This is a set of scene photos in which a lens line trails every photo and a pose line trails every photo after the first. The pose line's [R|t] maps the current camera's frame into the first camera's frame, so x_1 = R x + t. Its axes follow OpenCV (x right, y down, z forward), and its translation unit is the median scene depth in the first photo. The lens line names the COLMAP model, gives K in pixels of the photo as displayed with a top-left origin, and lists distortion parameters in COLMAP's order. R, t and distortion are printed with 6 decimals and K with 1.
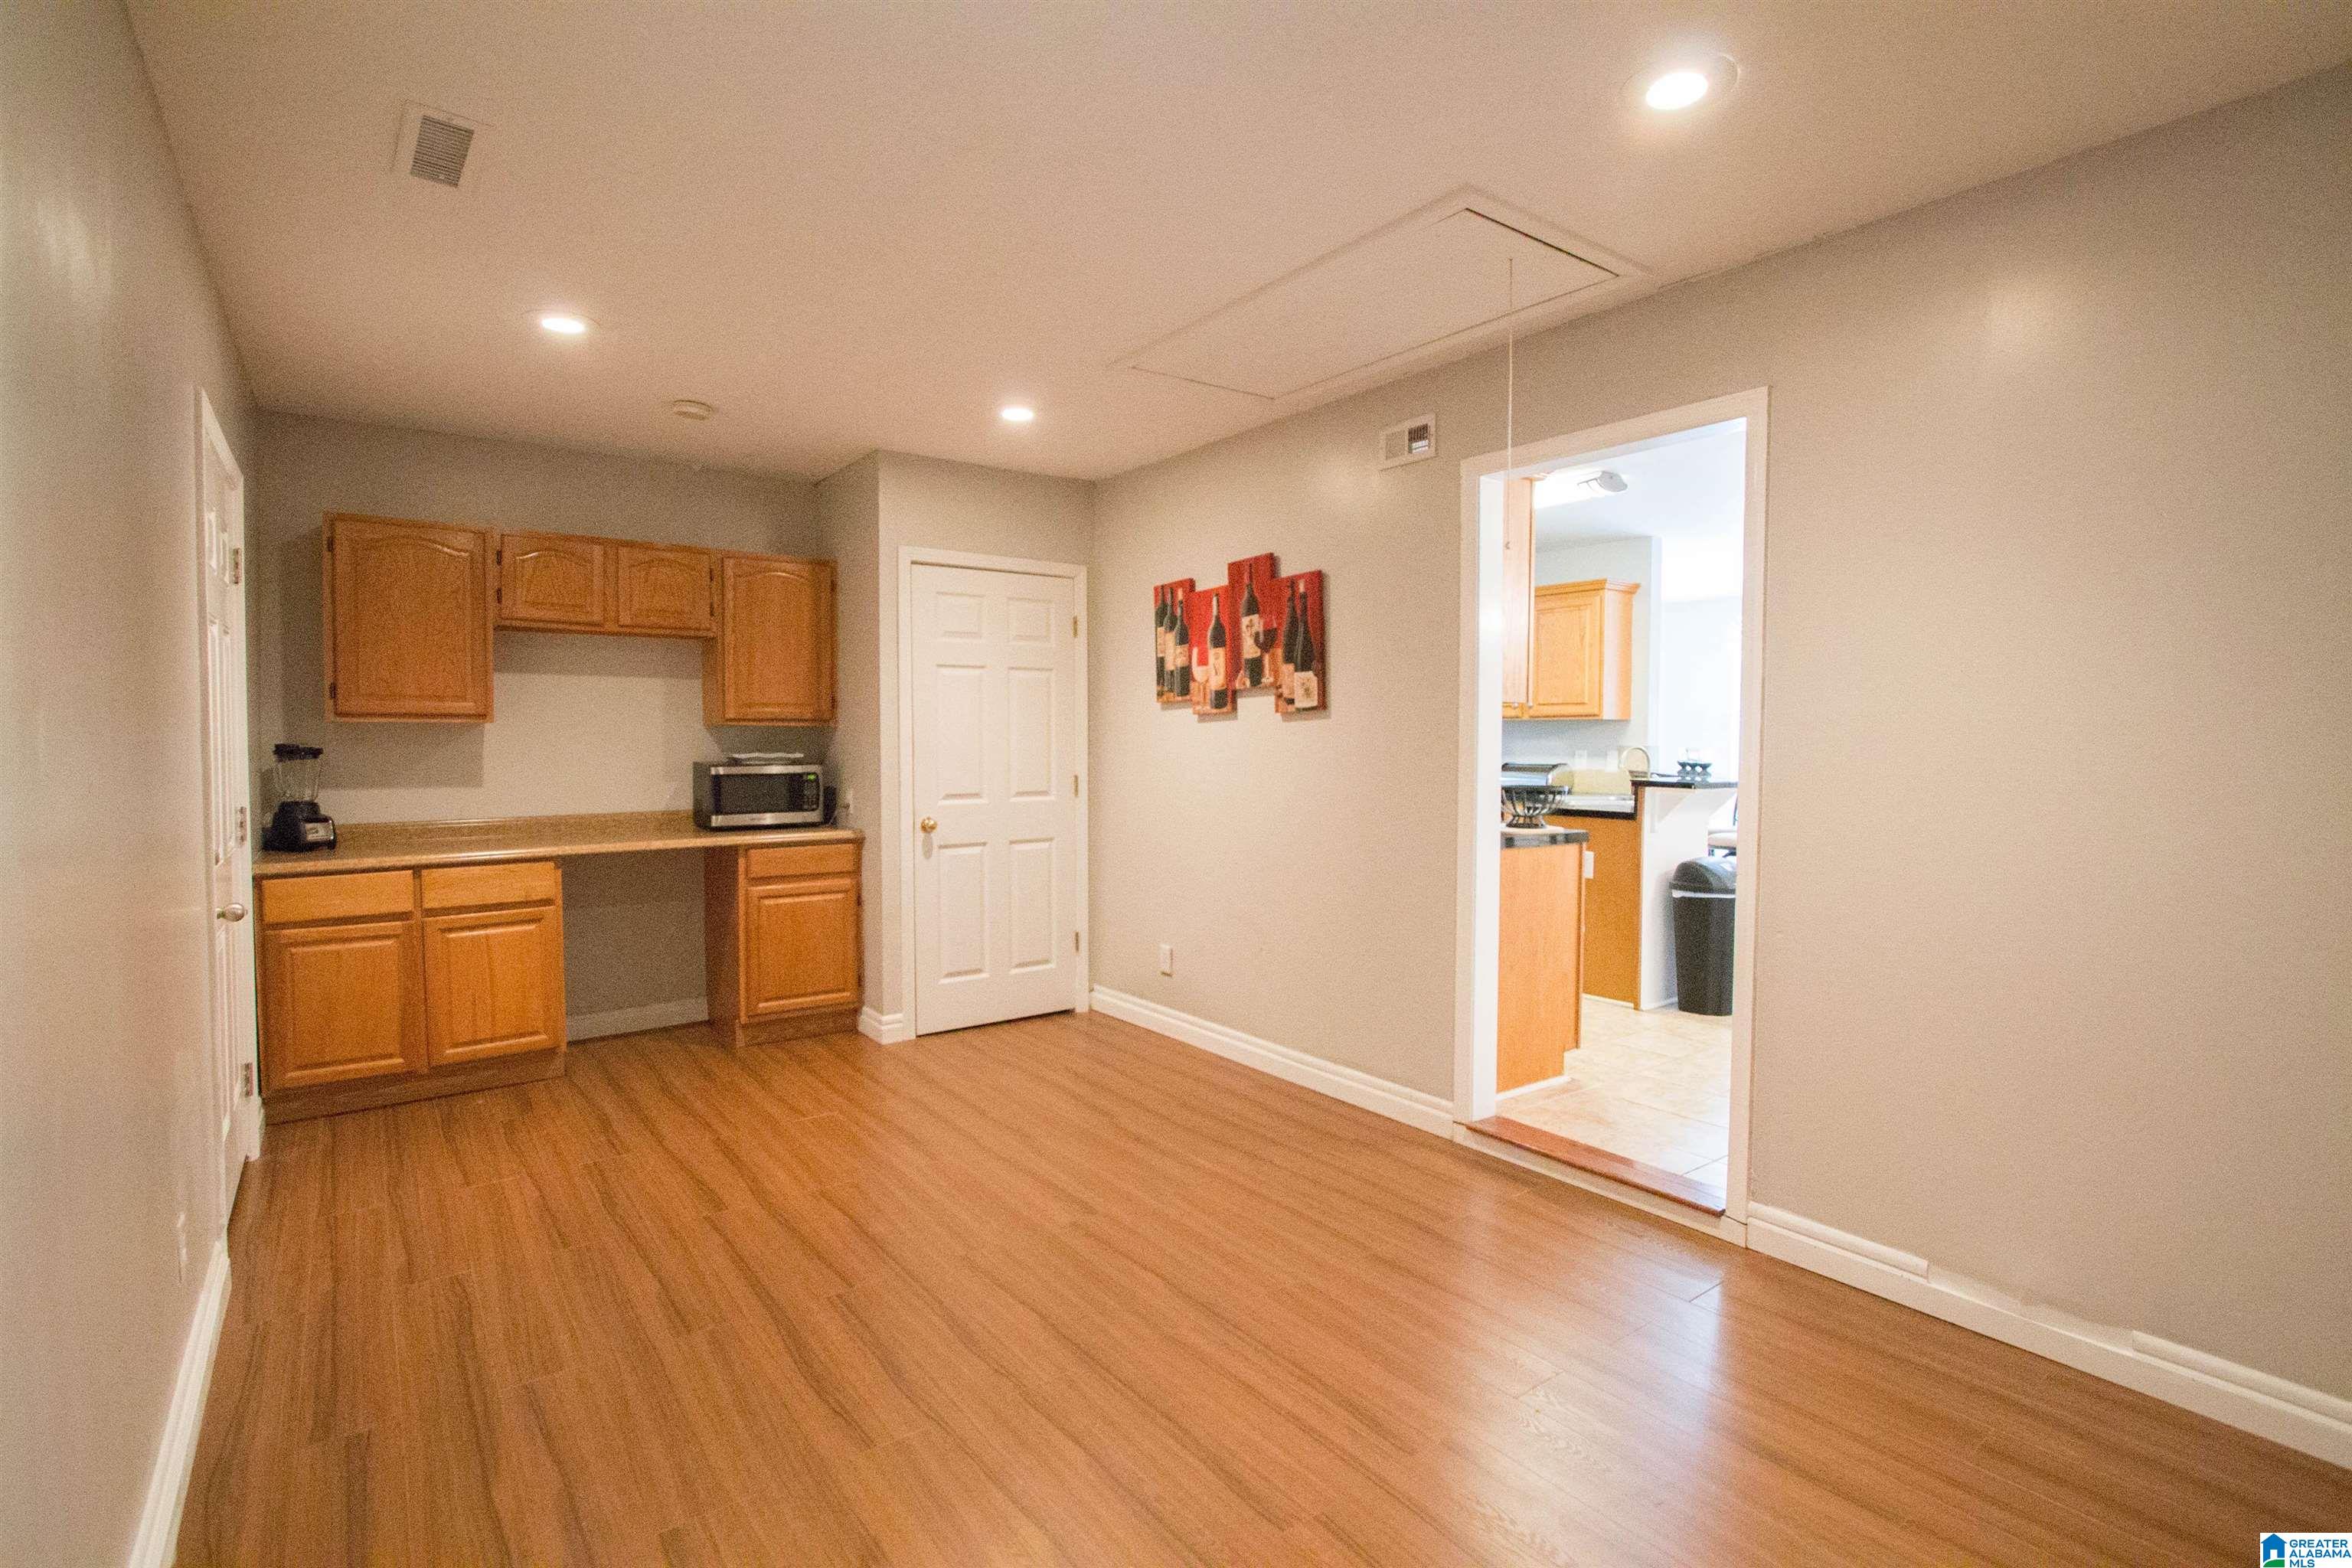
lens RADIAL K [[1113.6, 0, 1176.1], [0, 1113.6, 784.1], [0, 0, 1]] dist [-0.023296, 0.003753]
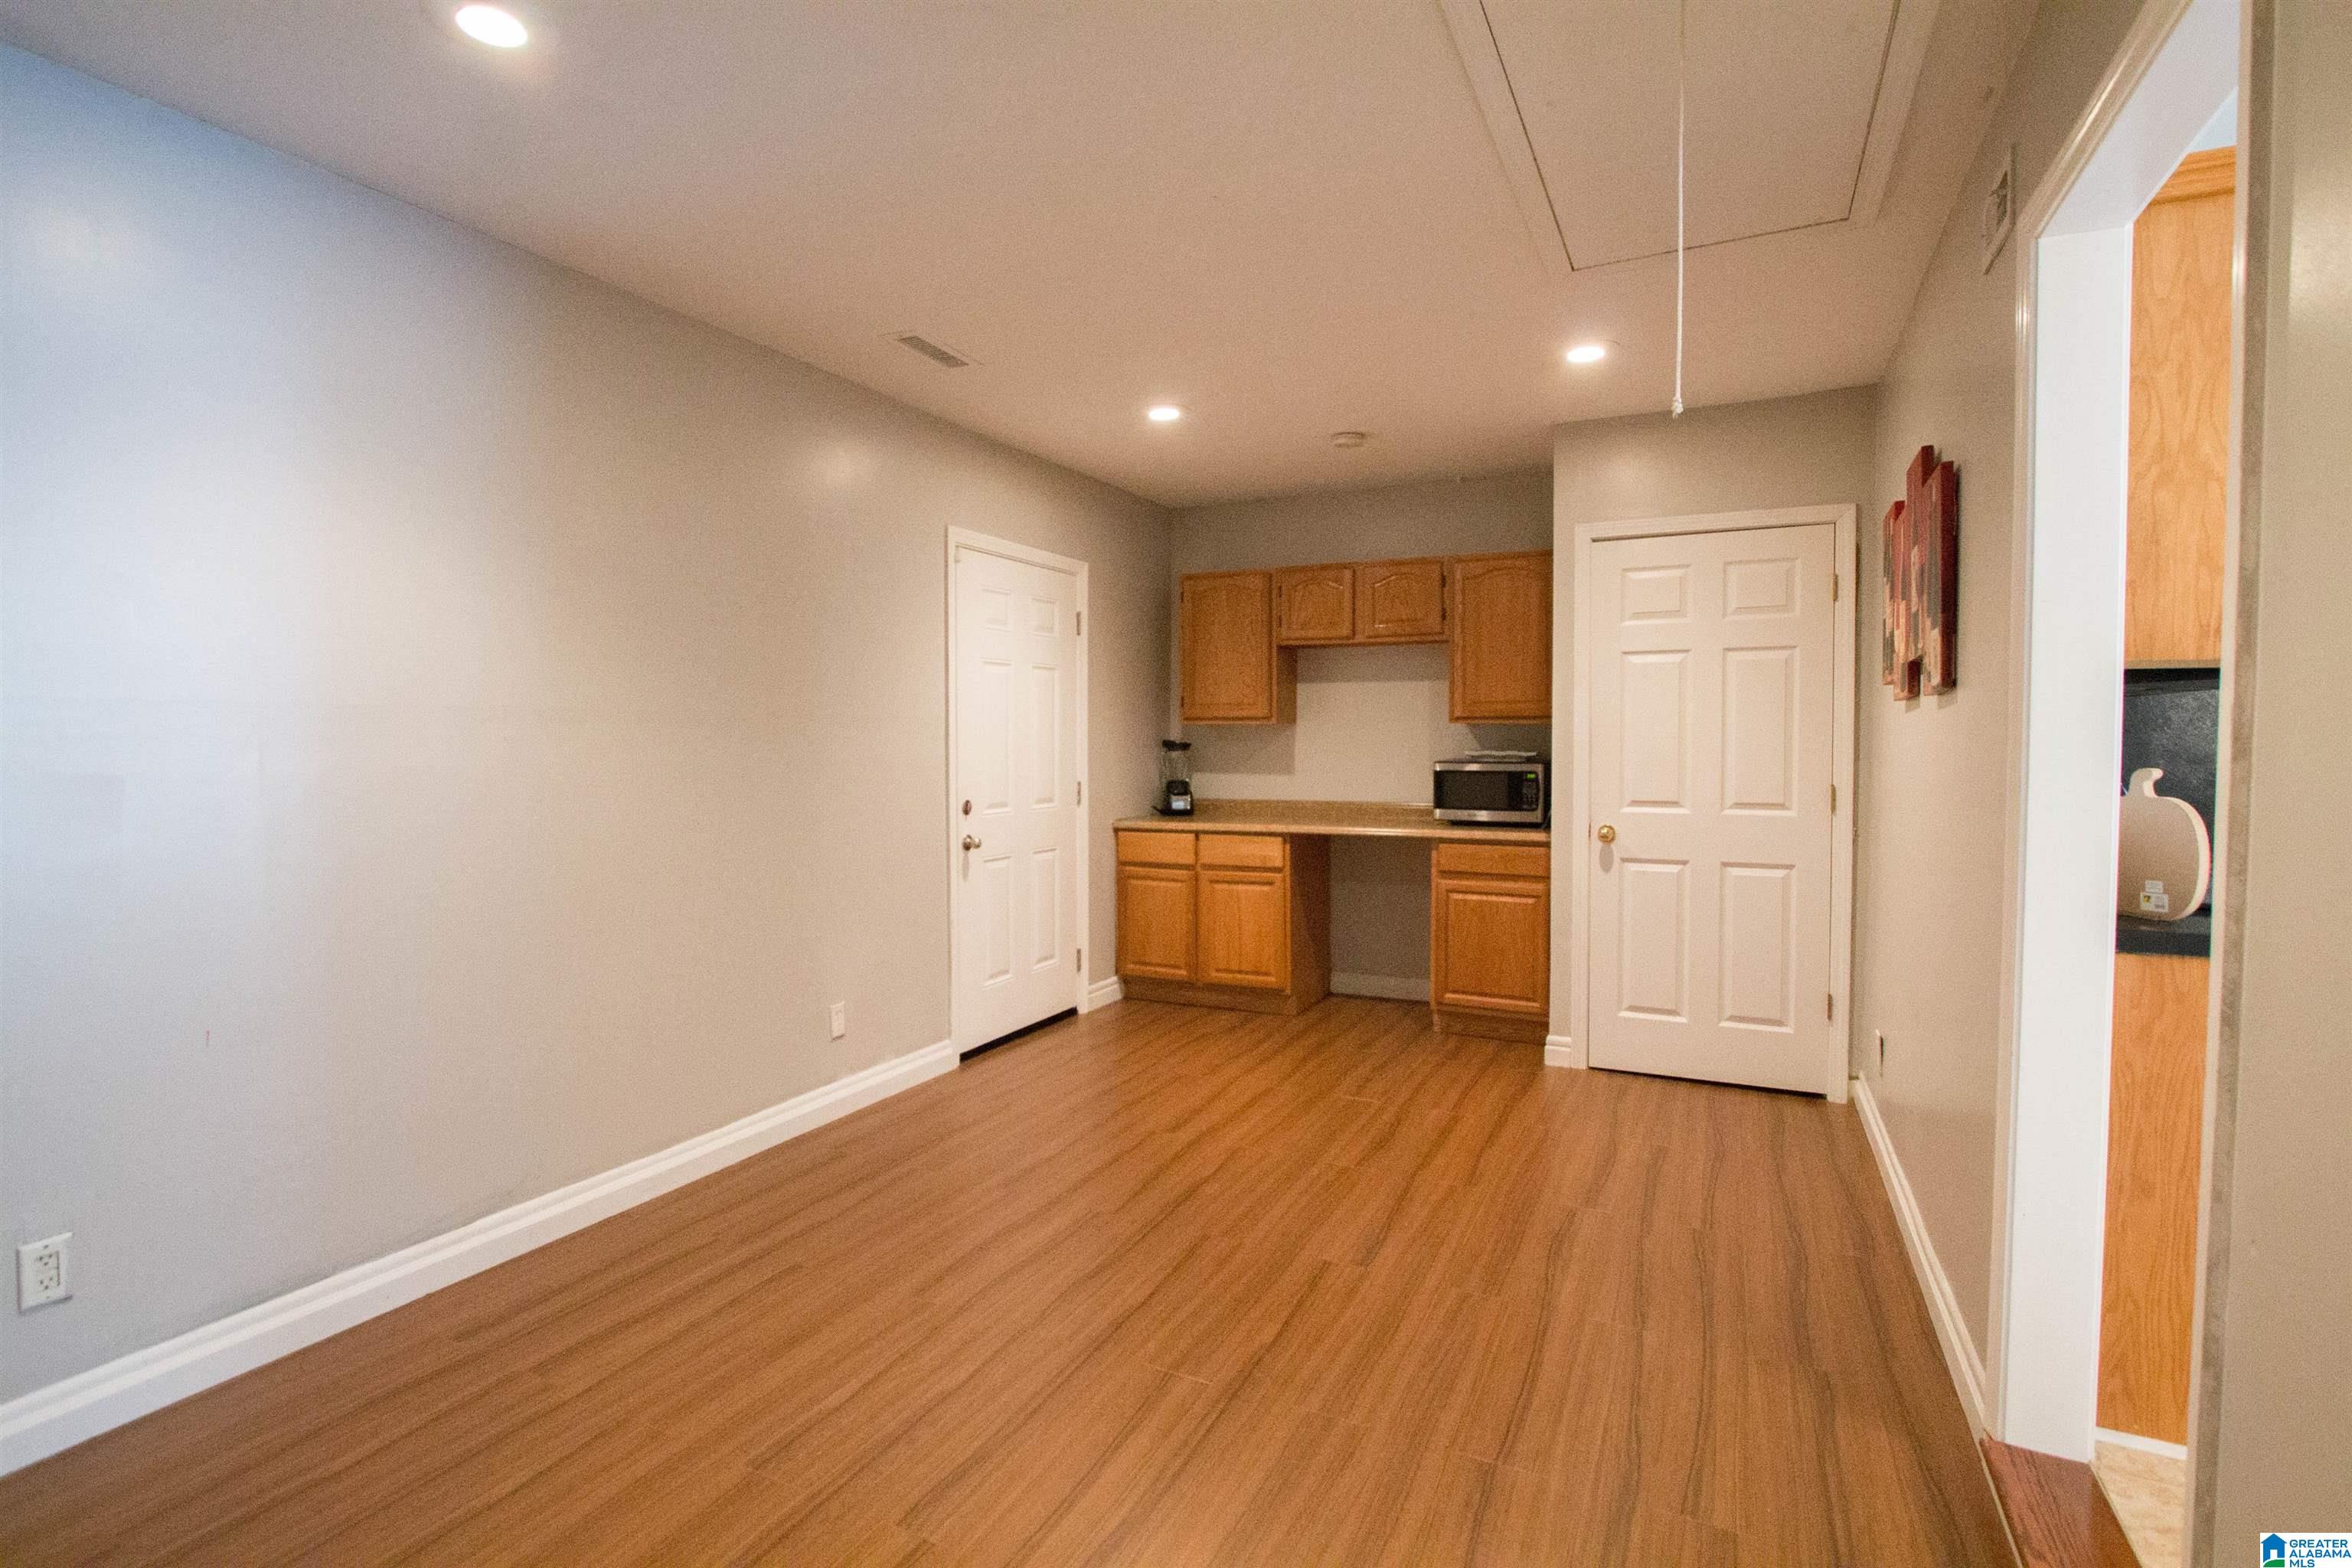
lens RADIAL K [[1113.6, 0, 1170.0], [0, 1113.6, 777.7], [0, 0, 1]] dist [-0.023296, 0.003753]
pose [[0.444325, 0.031024, -0.895329, 0.429553], [-0.037058, 0.999181, 0.016232, -0.009878], [0.895099, 0.025967, 0.445110, 0.305407]]
